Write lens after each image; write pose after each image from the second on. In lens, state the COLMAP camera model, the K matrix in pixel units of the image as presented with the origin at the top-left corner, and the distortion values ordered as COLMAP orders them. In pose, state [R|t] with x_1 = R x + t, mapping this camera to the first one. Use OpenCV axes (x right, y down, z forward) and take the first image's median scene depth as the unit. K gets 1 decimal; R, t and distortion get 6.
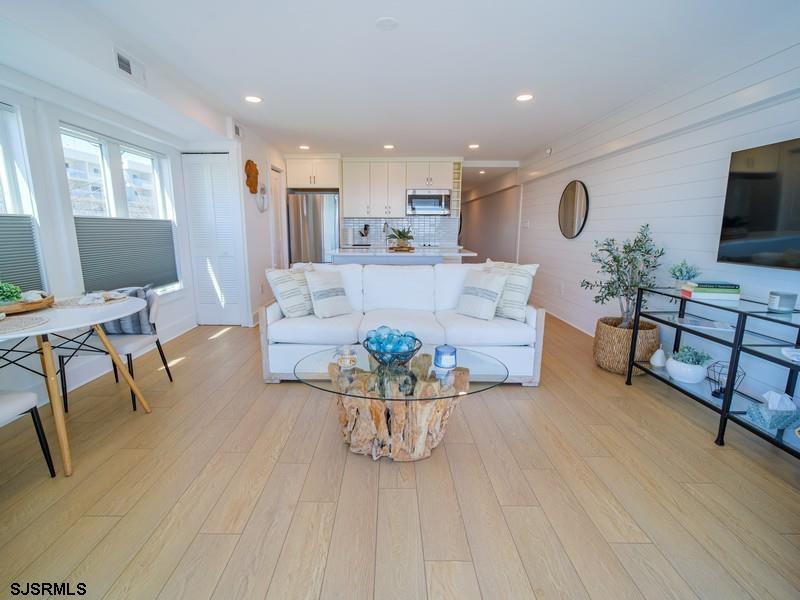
lens RADIAL K [[367.7, 0, 397.2], [0, 367.7, 296.9], [0, 0, 1]] dist [-0.006728, -0.000230]
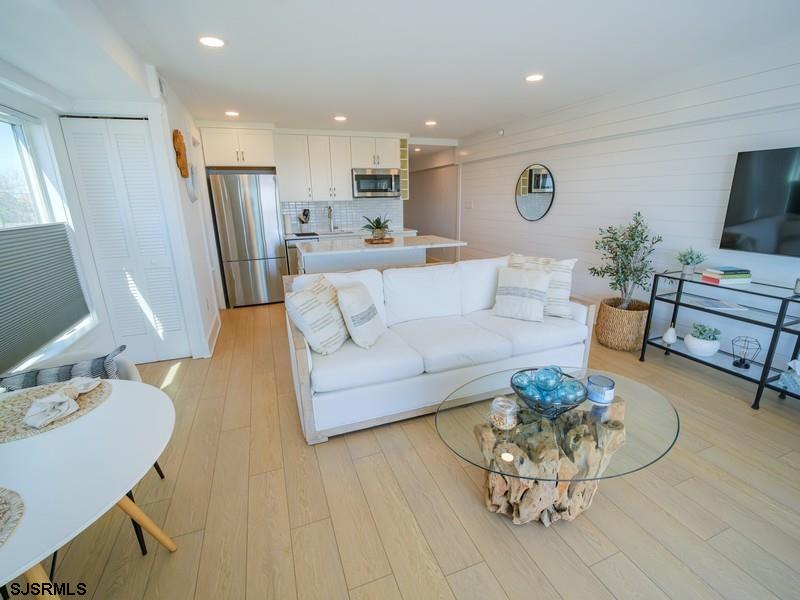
lens RADIAL K [[357.9, 0, 410.9], [0, 357.9, 299.6], [0, 0, 1]] dist [-0.010652, -0.000205]
pose [[0.930600, -0.117173, 0.346778, -0.319791], [0.085646, 0.990784, 0.104938, -0.101306], [-0.355878, -0.067955, 0.932058, 0.217688]]
